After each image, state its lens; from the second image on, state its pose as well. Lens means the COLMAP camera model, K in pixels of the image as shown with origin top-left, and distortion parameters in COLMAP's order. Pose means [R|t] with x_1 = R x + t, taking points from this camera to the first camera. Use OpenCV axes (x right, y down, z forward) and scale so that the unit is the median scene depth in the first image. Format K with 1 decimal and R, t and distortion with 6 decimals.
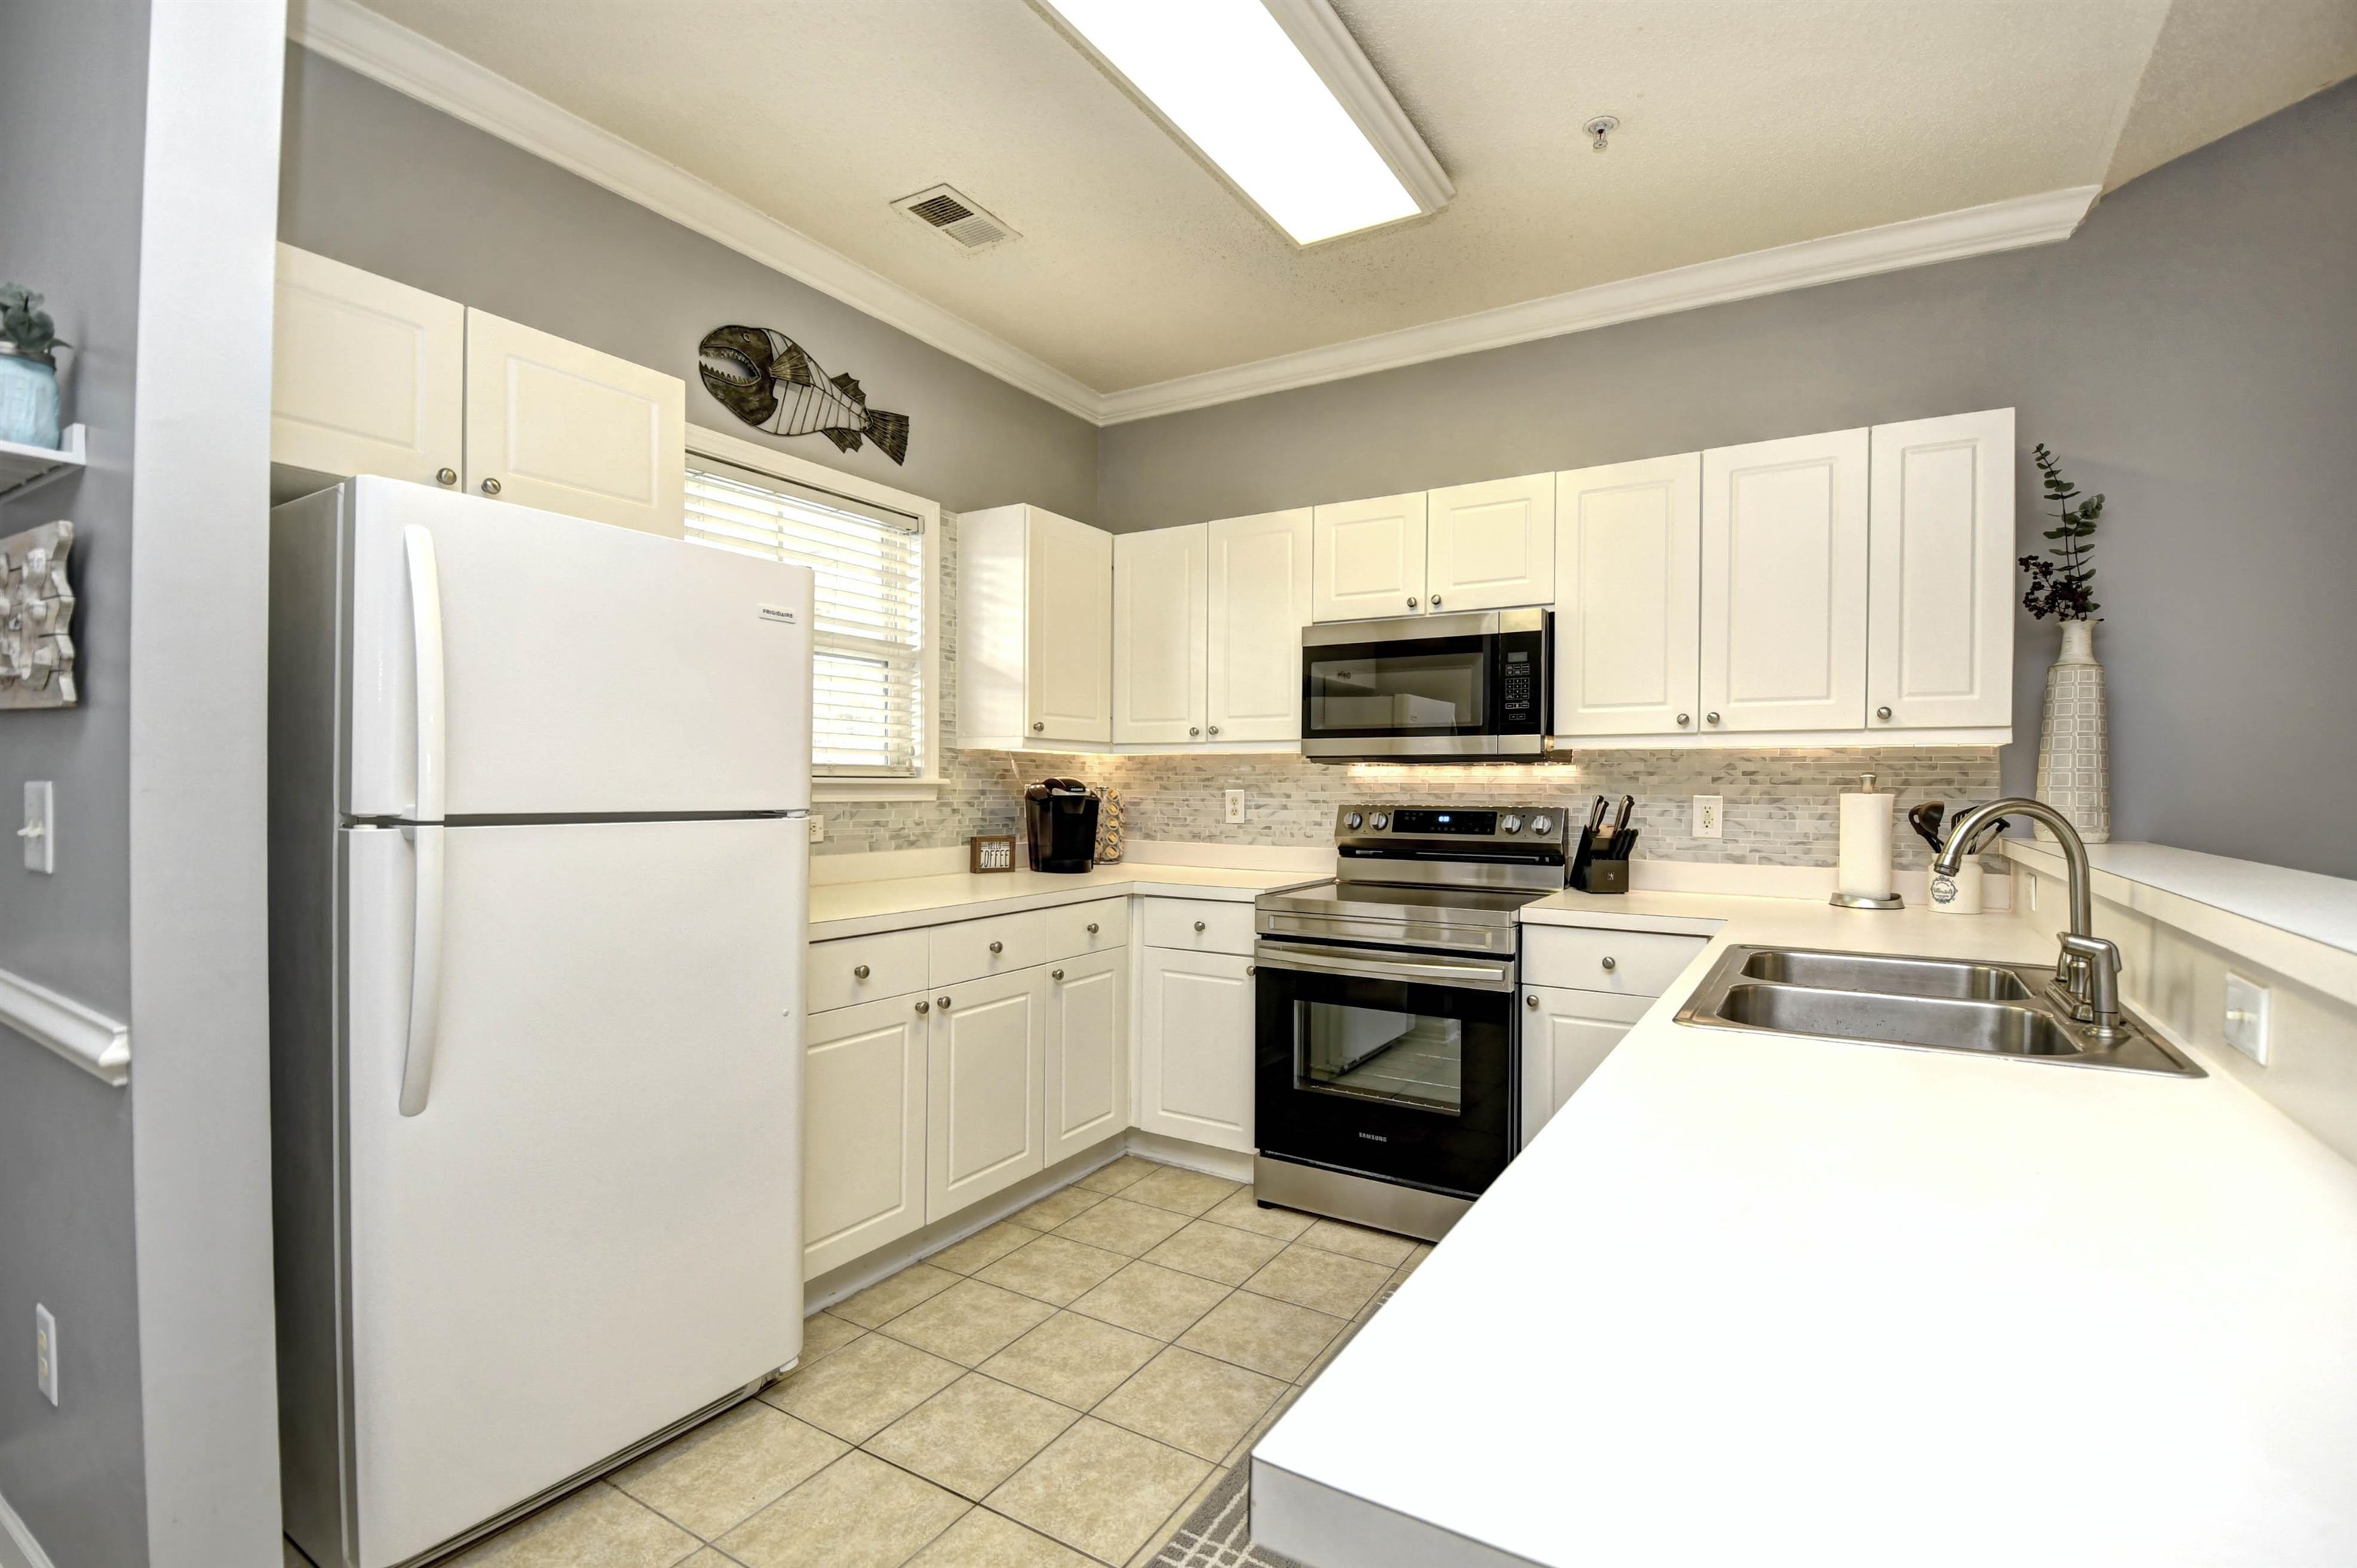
lens RADIAL K [[1051.2, 0, 1234.3], [0, 1051.2, 800.2], [0, 0, 1]] dist [0.012106, -0.020654]
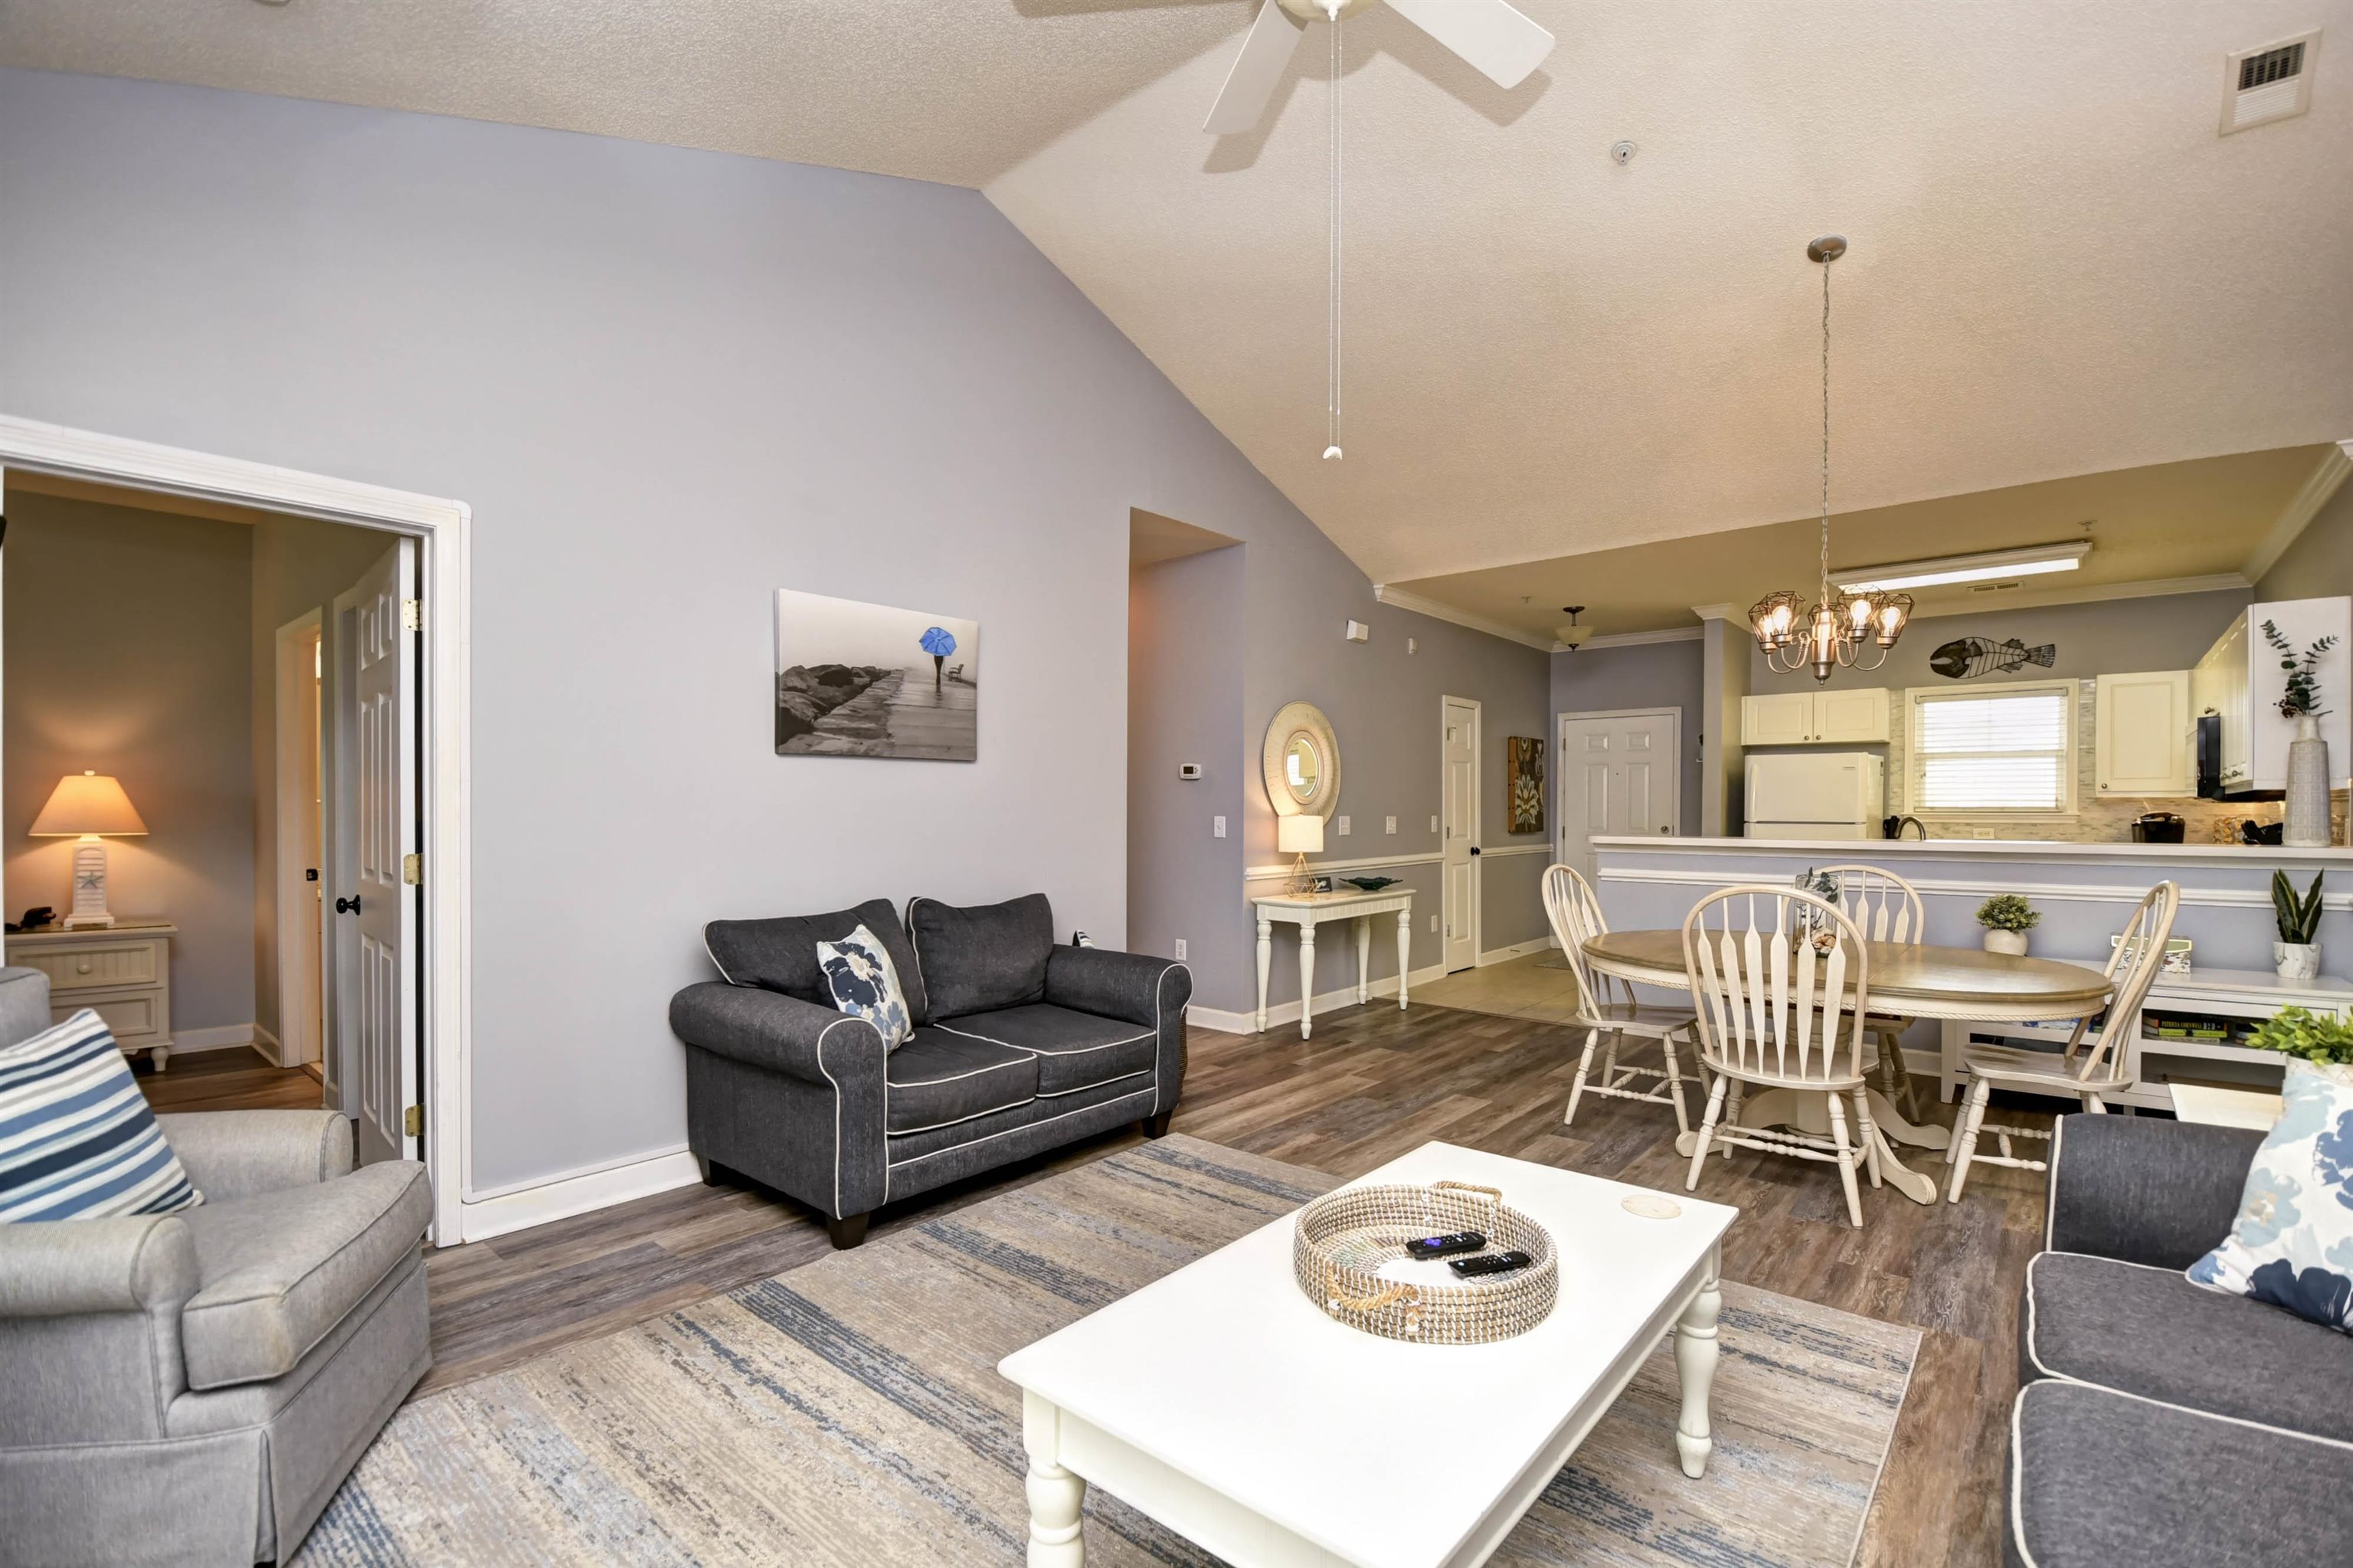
lens RADIAL K [[1028.3, 0, 1194.1], [0, 1028.3, 804.5], [0, 0, 1]] dist [0.013304, -0.019187]
pose [[-0.187061, -0.011987, -0.982275, 2.236496], [-0.015892, 0.999832, -0.009174, 0.010964], [0.982220, 0.013894, -0.187220, -0.351448]]
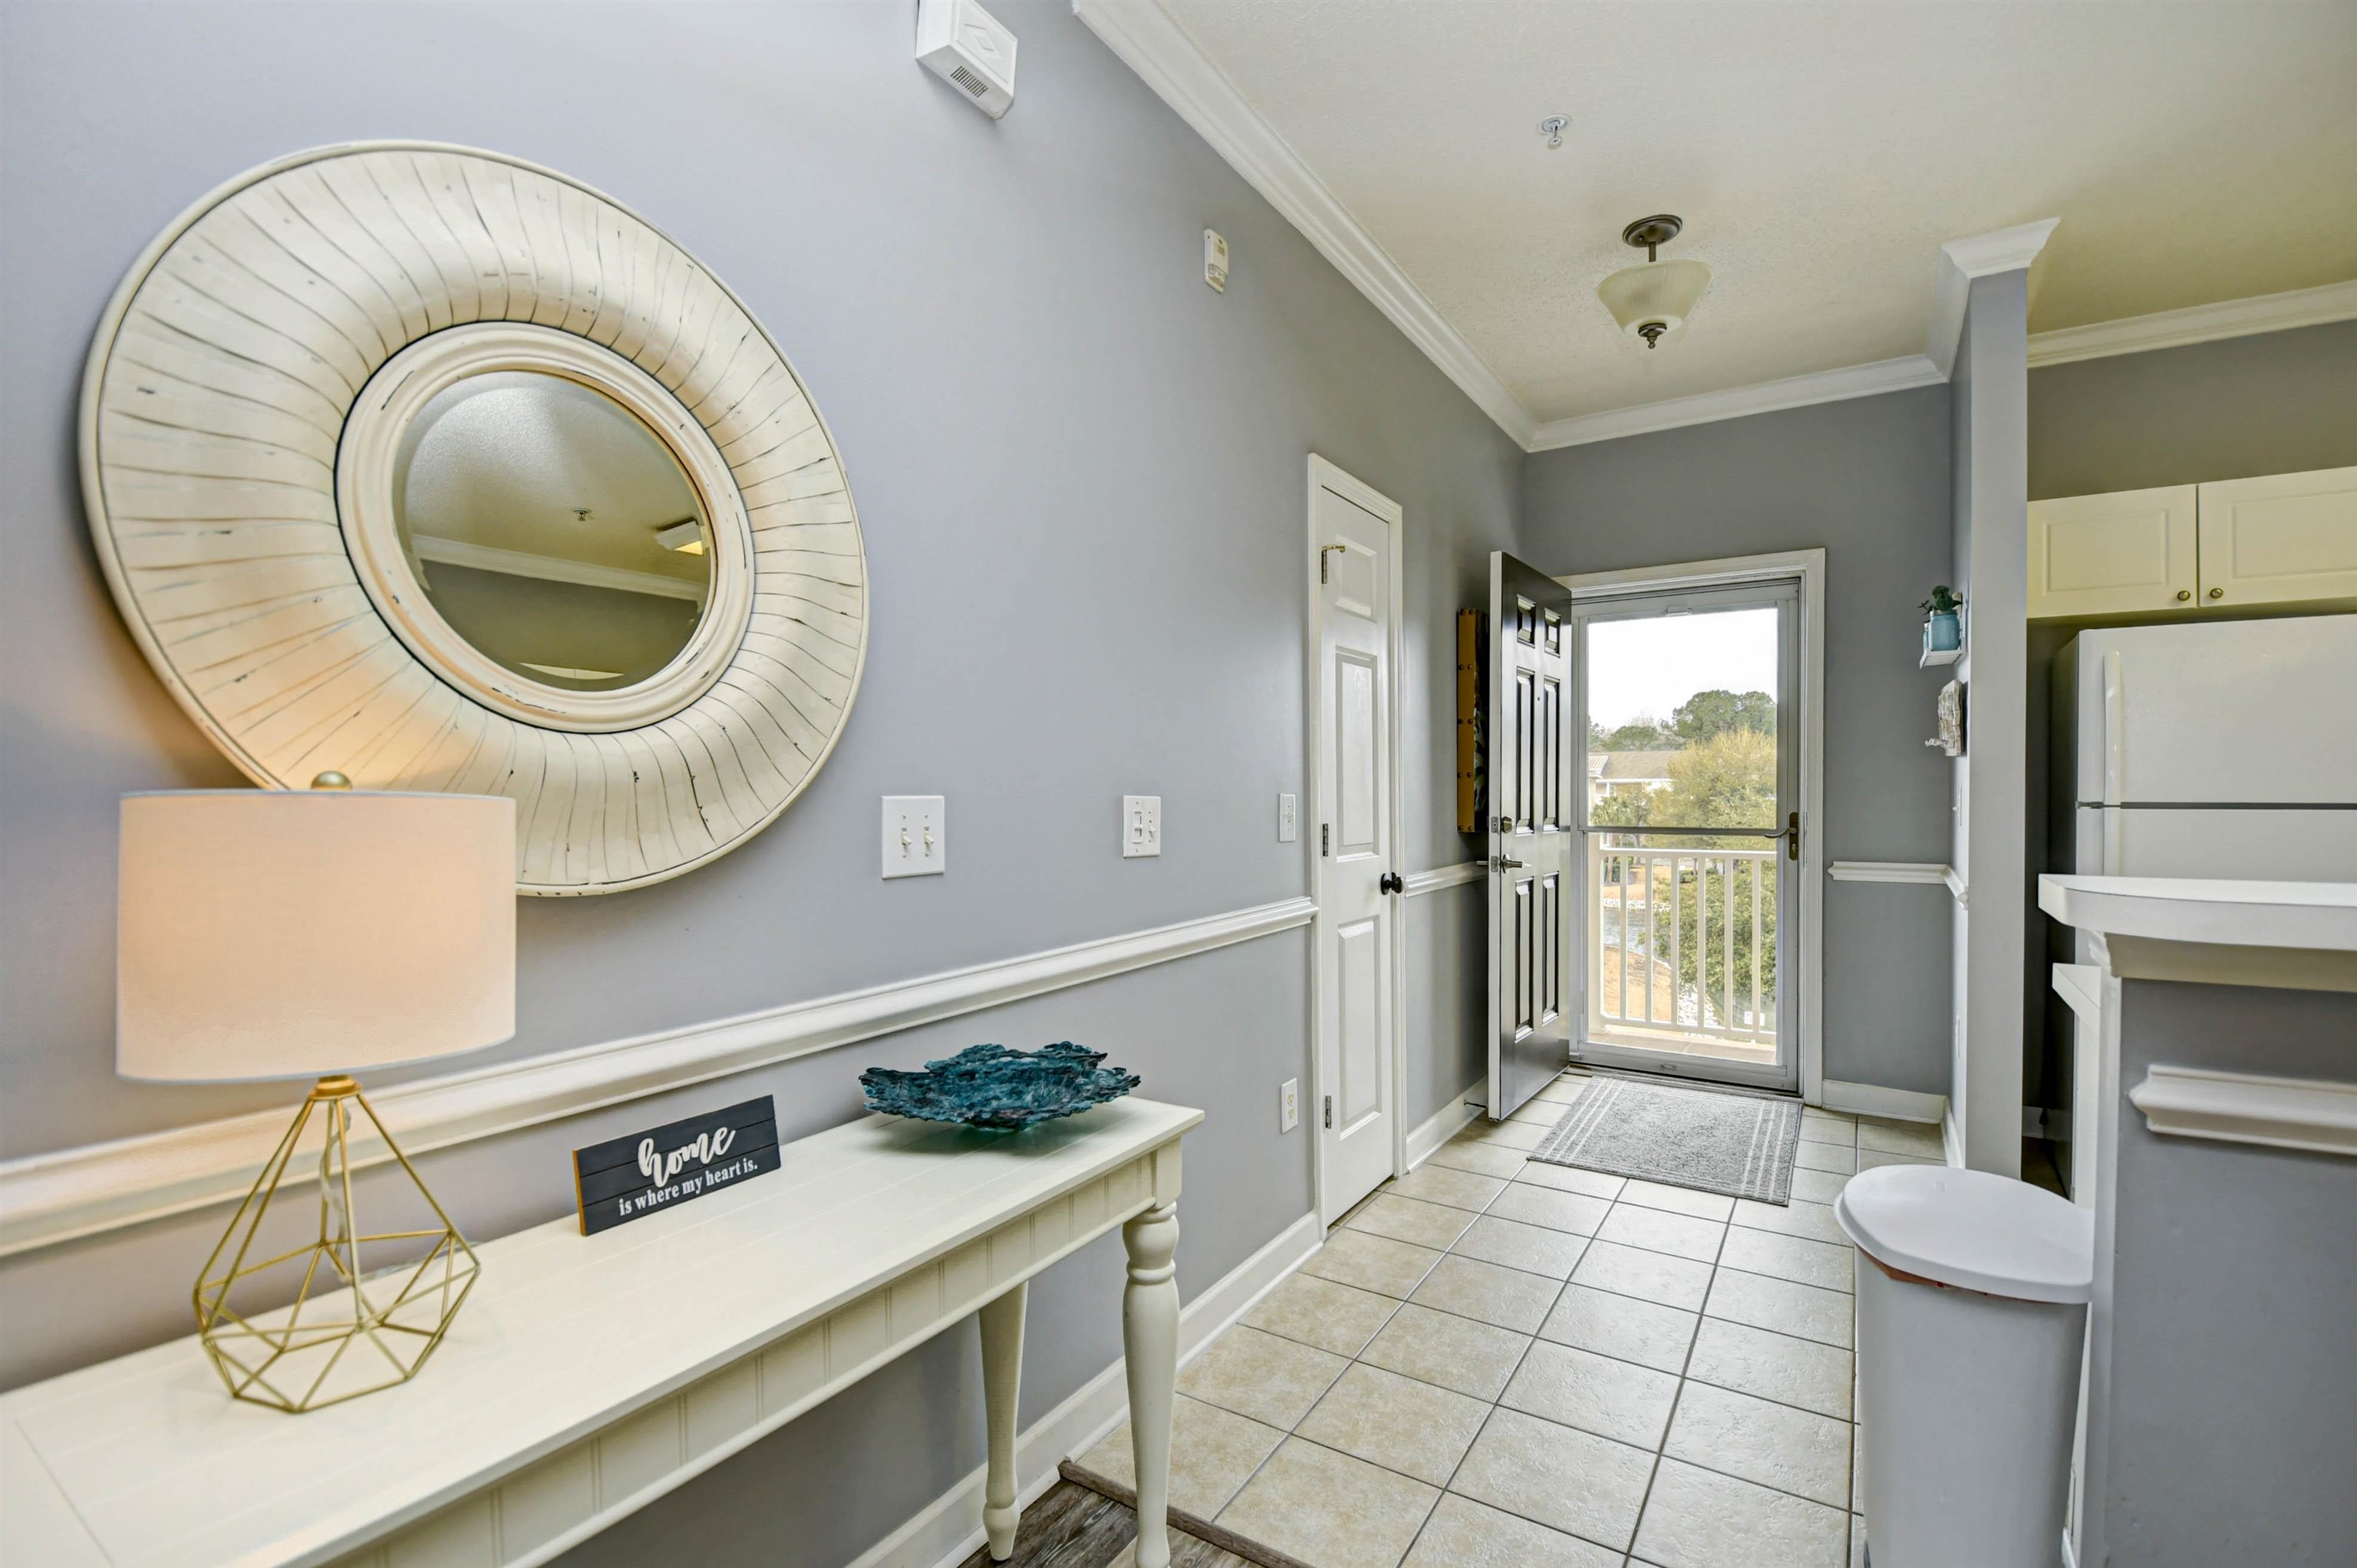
lens RADIAL K [[1046.3, 0, 1169.5], [0, 1046.3, 795.3], [0, 0, 1]] dist [0.013092, -0.027038]
pose [[-0.061948, -0.004827, -0.998068, 0.589451], [-0.009576, 0.999945, -0.004242, 0.012517], [0.998033, 0.009295, -0.061991, -0.286980]]
